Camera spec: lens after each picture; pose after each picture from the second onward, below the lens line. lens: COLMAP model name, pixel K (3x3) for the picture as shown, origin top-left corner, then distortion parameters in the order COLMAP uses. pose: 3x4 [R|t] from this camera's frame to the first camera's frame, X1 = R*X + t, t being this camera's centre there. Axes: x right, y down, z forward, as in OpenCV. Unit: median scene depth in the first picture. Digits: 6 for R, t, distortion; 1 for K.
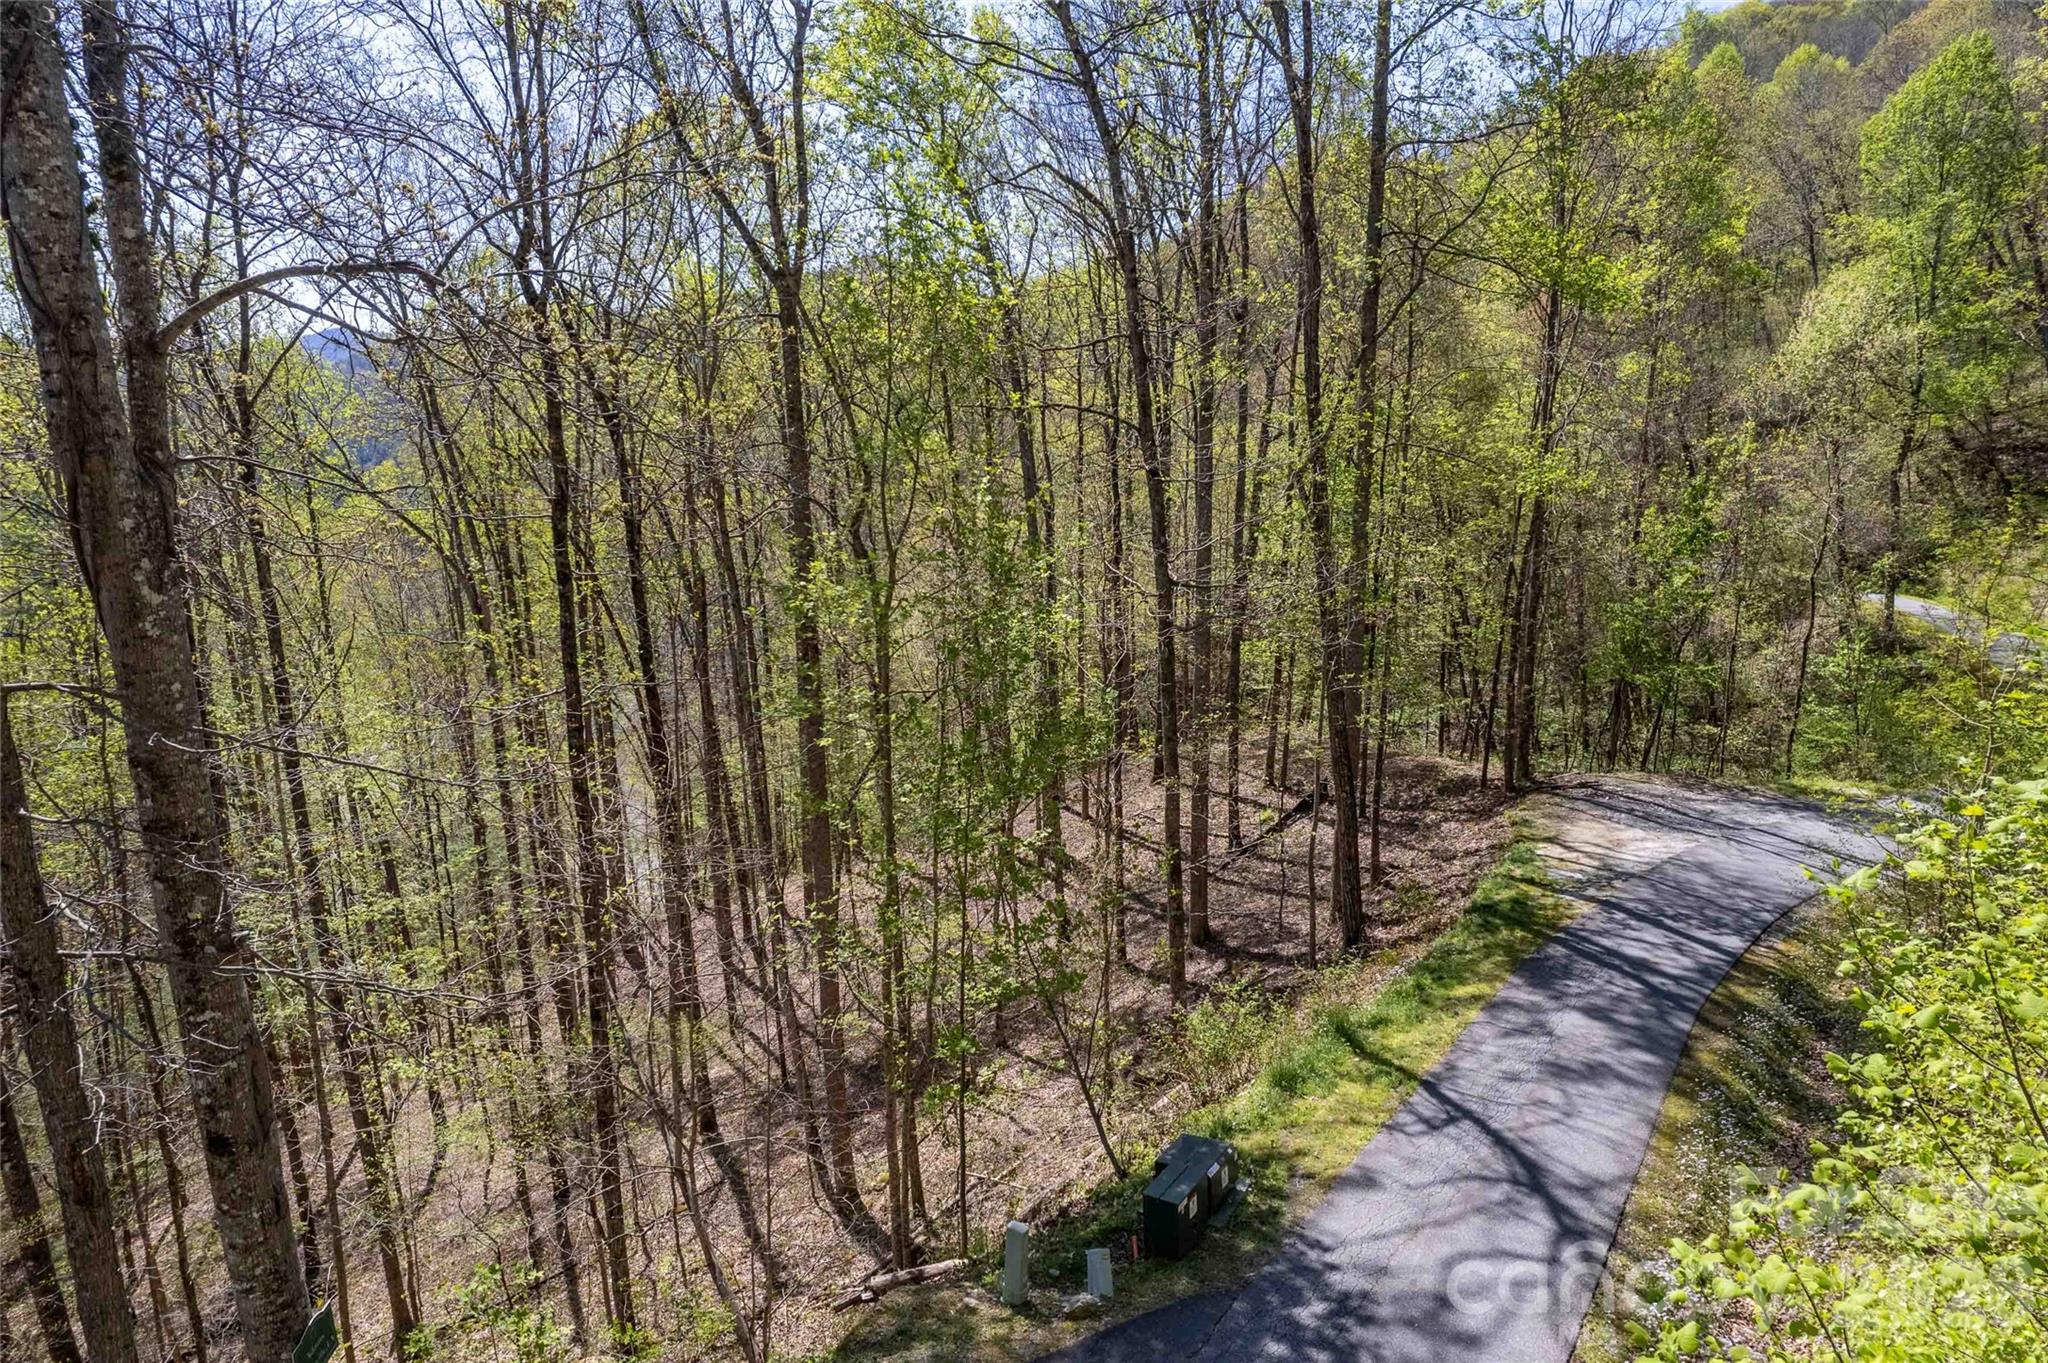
lens RADIAL K [[1302.1, 0, 1024.0], [0, 1302.1, 681.5], [0, 0, 1]] dist [-0.076366, 0.067314]
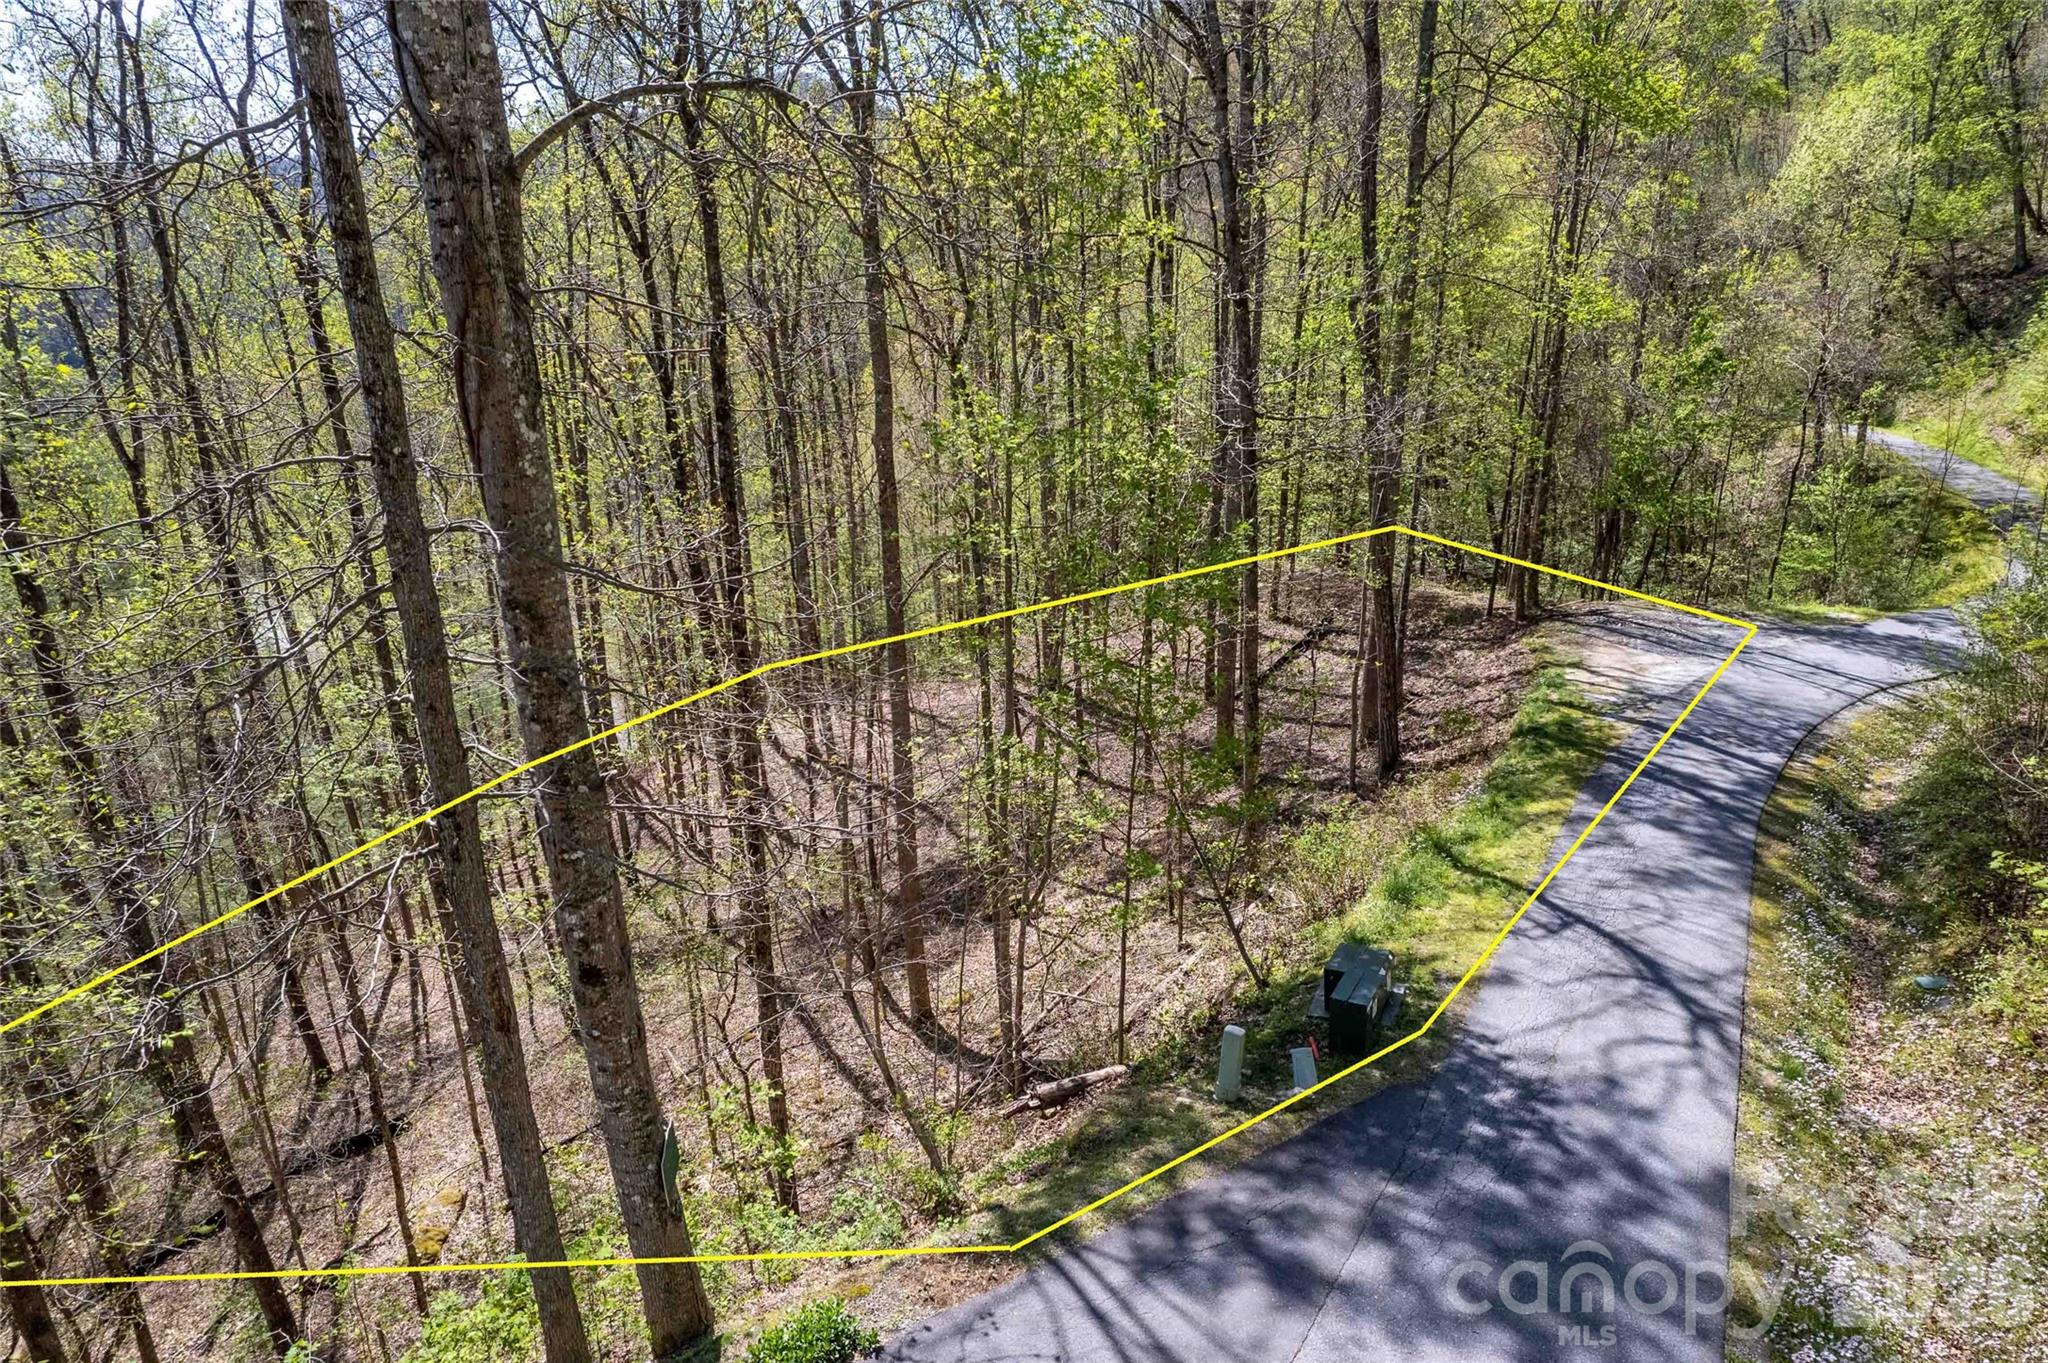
lens RADIAL K [[1302.1, 0, 1024.0], [0, 1302.1, 681.5], [0, 0, 1]] dist [-0.076366, 0.067314]
pose [[0.998509, -0.020157, 0.050737, -0.116192], [0.013702, 0.992126, 0.124490, 0.001153], [-0.052846, -0.123609, 0.990923, -0.007036]]
